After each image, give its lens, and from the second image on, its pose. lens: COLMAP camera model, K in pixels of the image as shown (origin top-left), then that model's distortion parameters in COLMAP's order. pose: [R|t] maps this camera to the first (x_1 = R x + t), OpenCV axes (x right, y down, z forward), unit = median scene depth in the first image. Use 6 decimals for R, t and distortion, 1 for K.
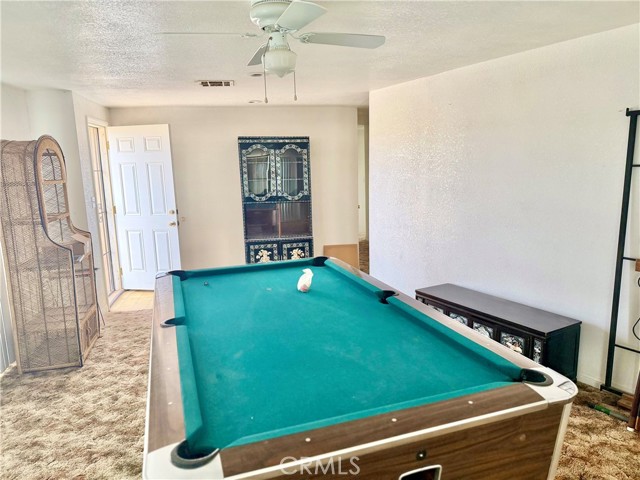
lens RADIAL K [[452.6, 0, 319.8], [0, 452.6, 240.2], [0, 0, 1]] dist [0.024448, -0.018092]
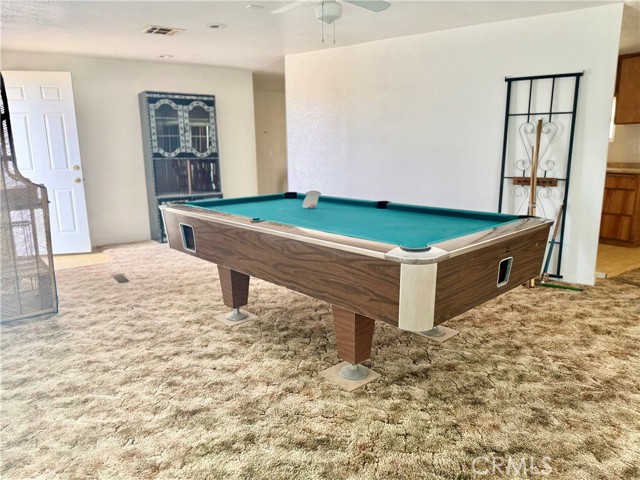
lens RADIAL K [[452.6, 0, 322.6], [0, 452.6, 240.2], [0, 0, 1]] dist [0.024448, -0.018092]
pose [[0.914834, -0.070078, 0.397702, -0.238870], [0.053676, 0.997191, 0.052243, 0.064663], [-0.400246, -0.026446, 0.916026, -0.069352]]
